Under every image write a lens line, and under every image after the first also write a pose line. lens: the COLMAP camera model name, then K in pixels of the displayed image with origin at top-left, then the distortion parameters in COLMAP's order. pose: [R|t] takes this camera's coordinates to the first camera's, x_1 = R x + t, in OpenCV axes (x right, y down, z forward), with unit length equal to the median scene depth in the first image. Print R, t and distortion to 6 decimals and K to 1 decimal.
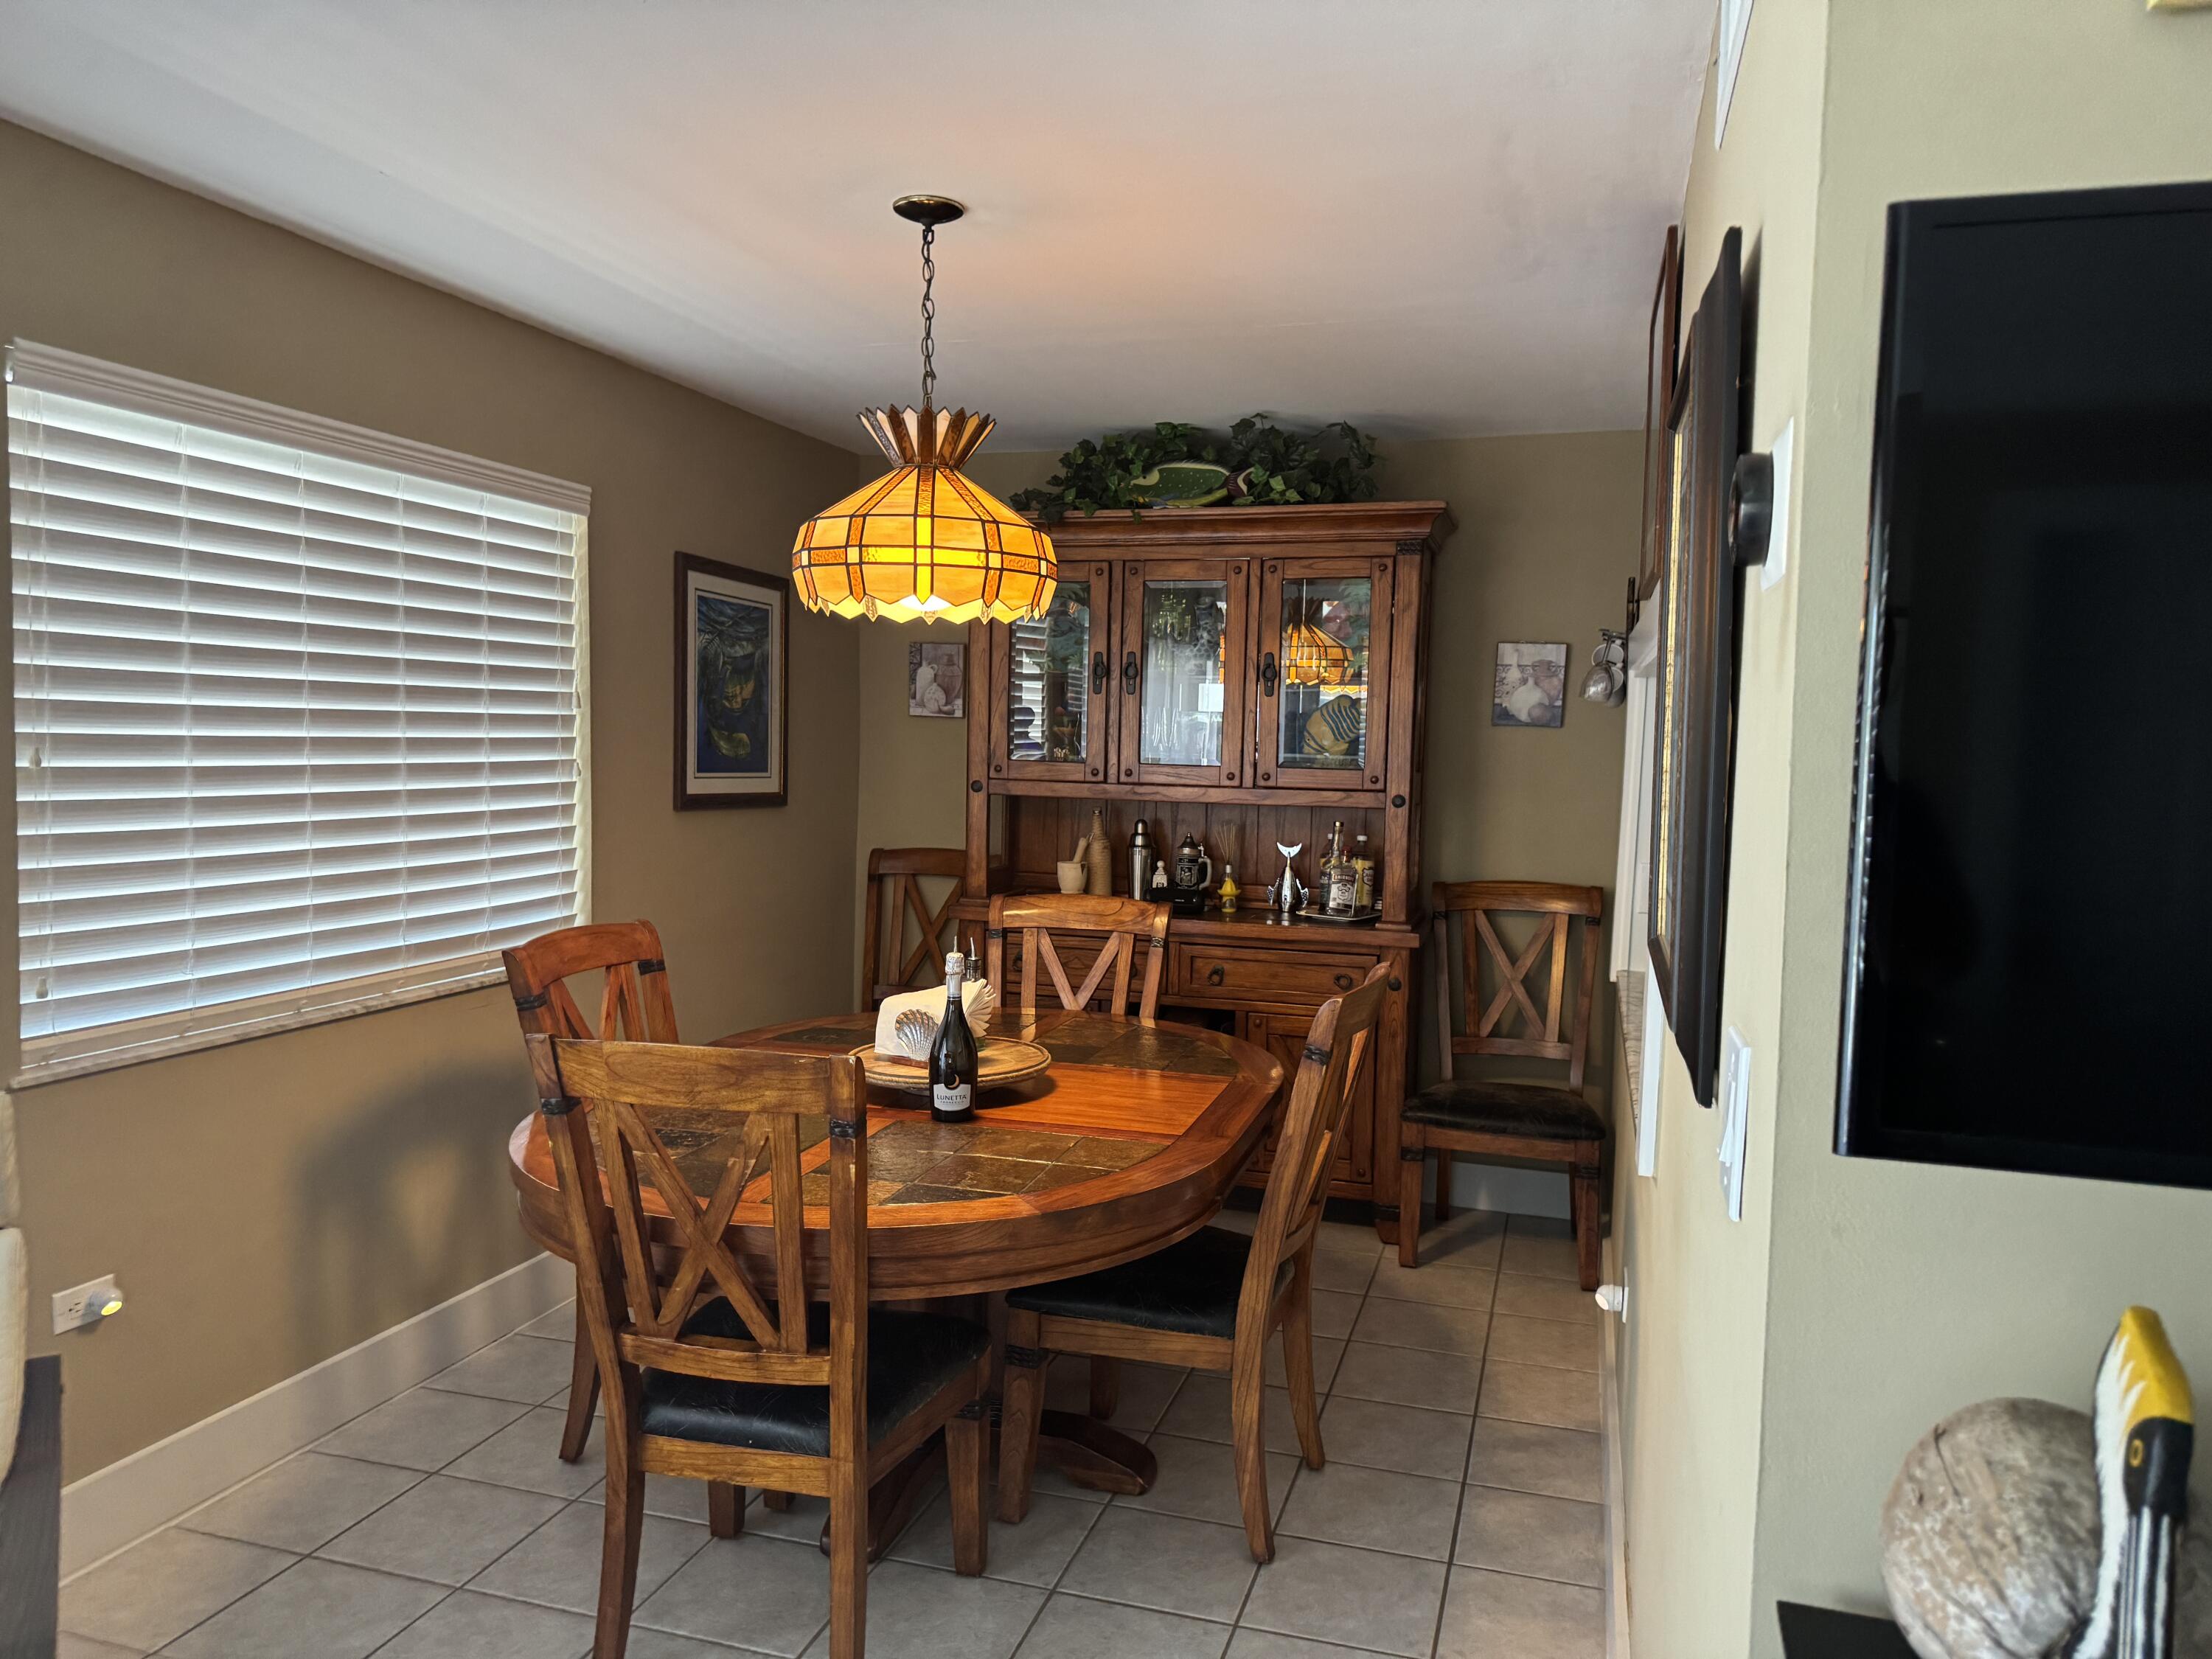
lens RADIAL K [[1567.0, 0, 1098.0], [0, 1567.0, 832.2], [0, 0, 1]] dist [0.056756, -0.000276]
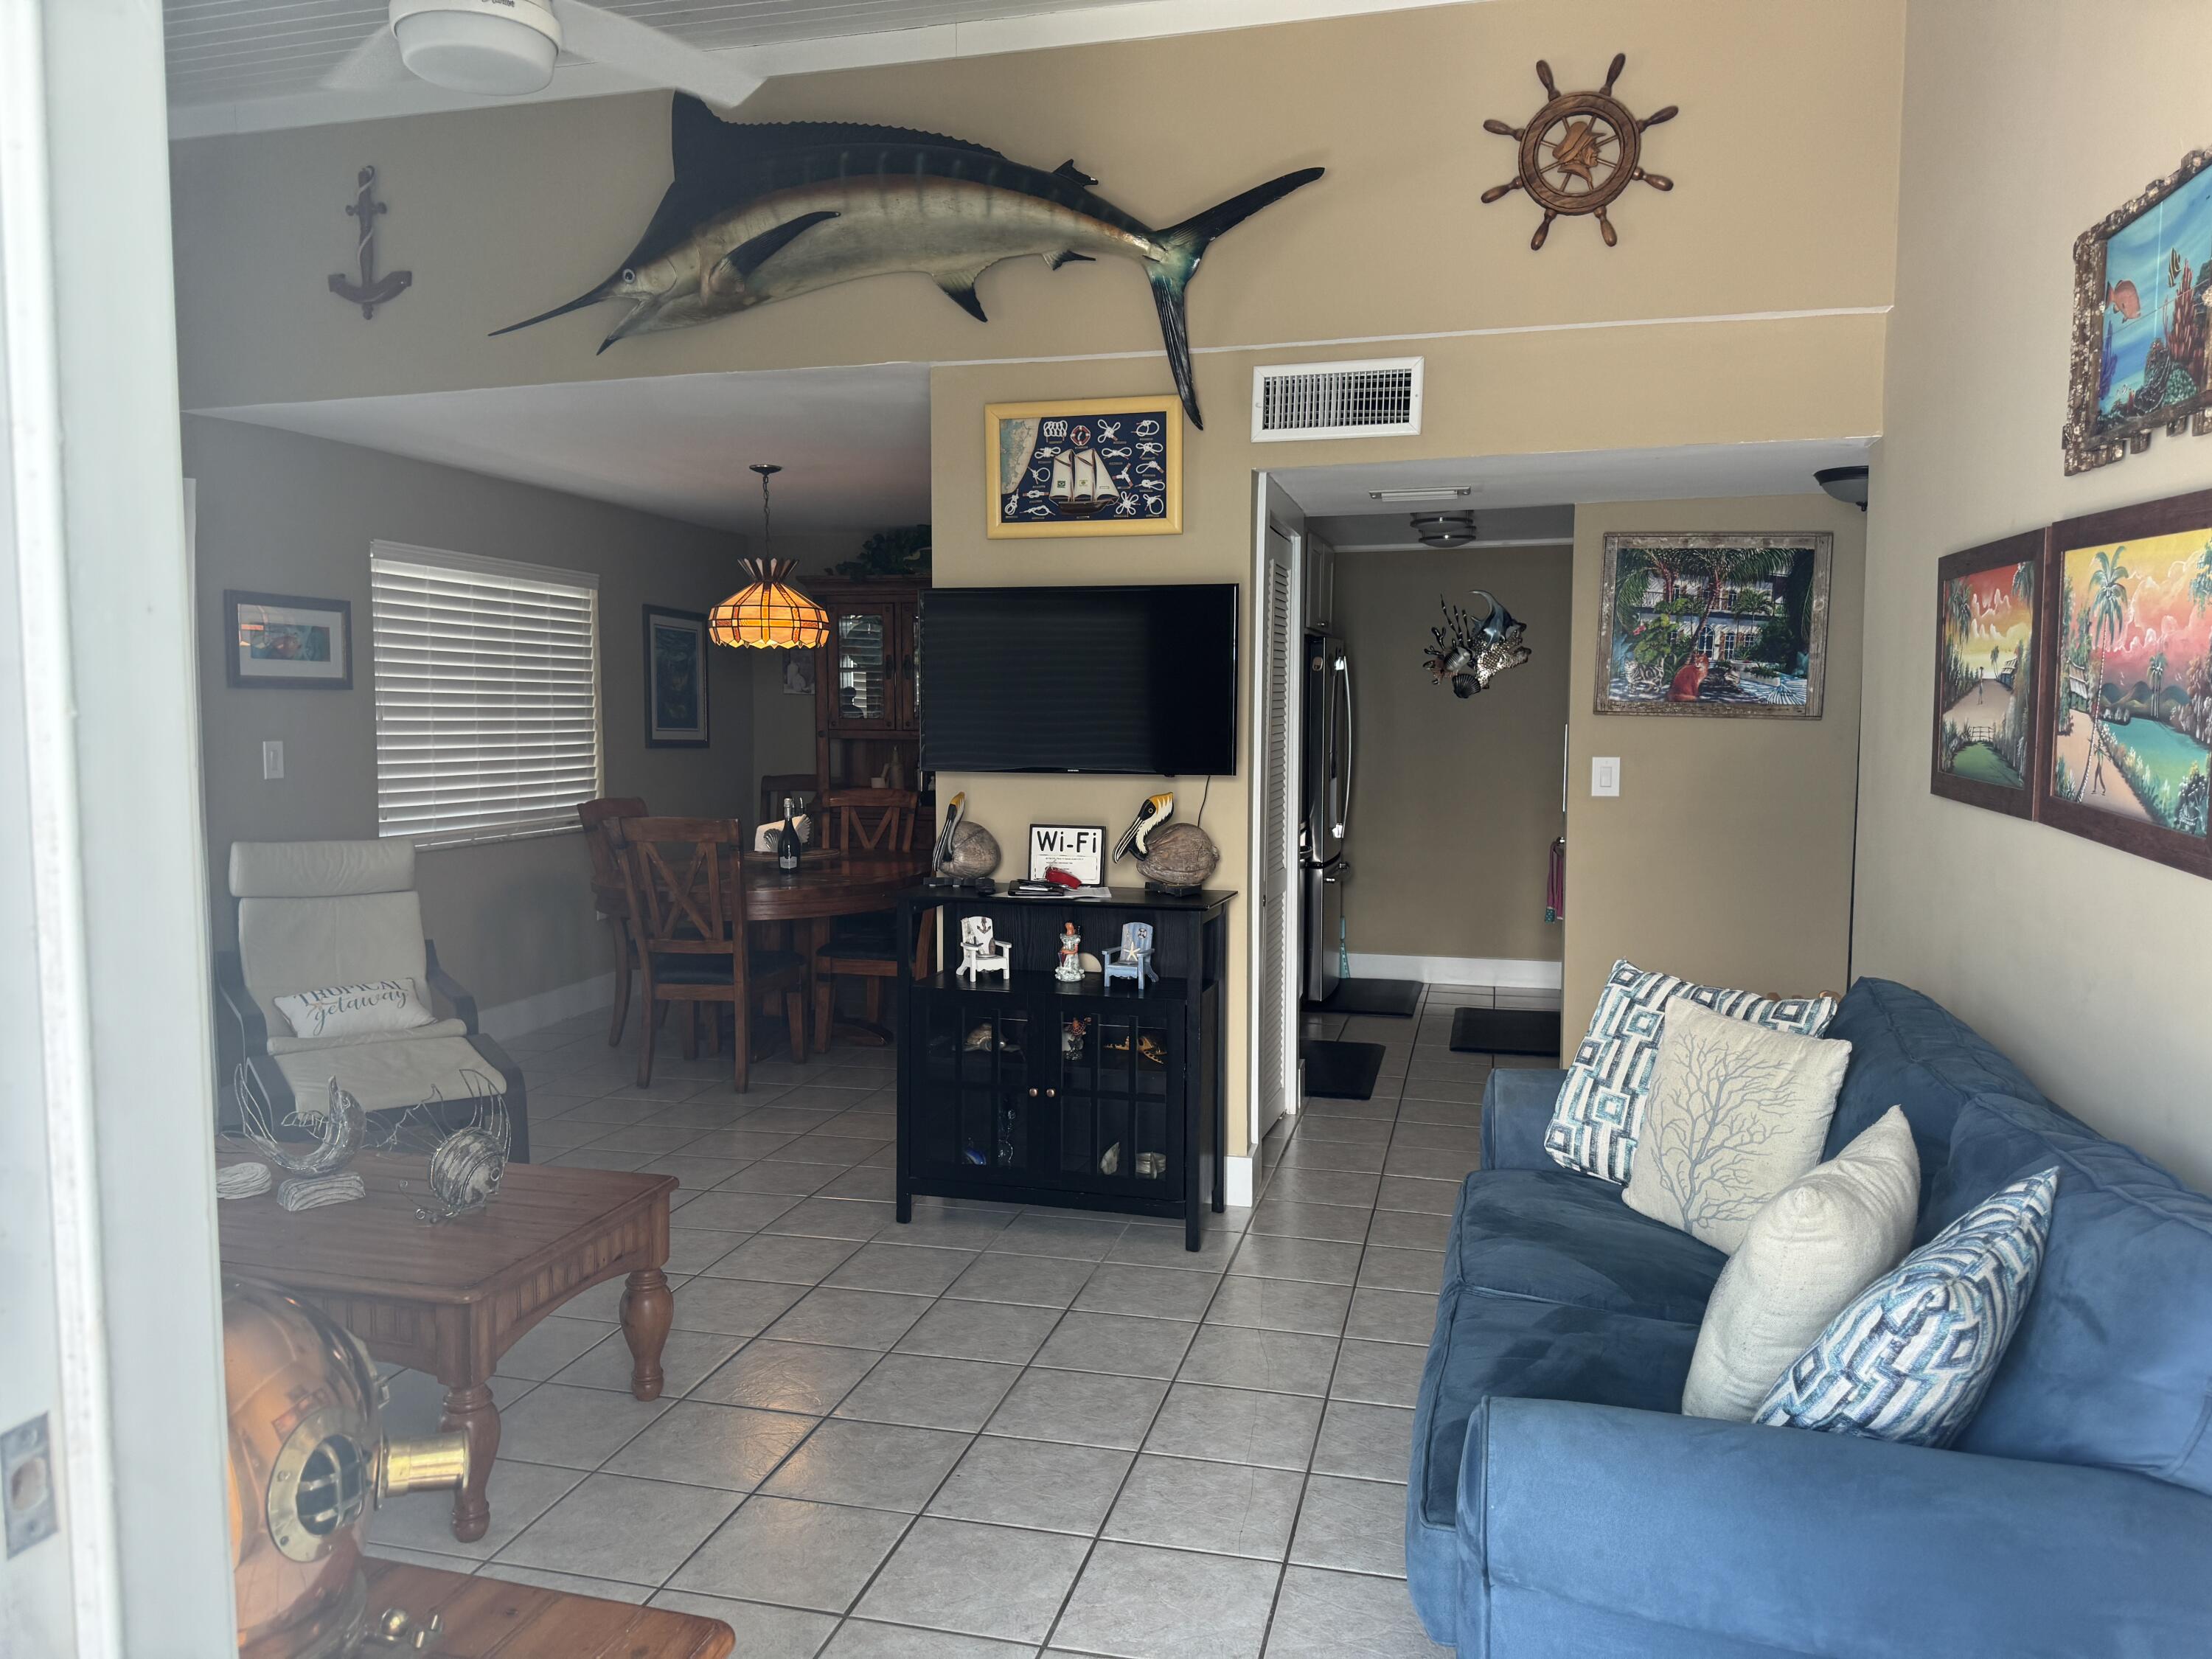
lens RADIAL K [[1567.0, 0, 1114.9], [0, 1567.0, 827.0], [0, 0, 1]] dist [0.056756, -0.000276]
pose [[0.998184, -0.024644, 0.054973, 0.226785], [0.024107, 0.999655, 0.010399, 0.097113], [-0.055211, -0.009055, 0.998434, -1.142167]]
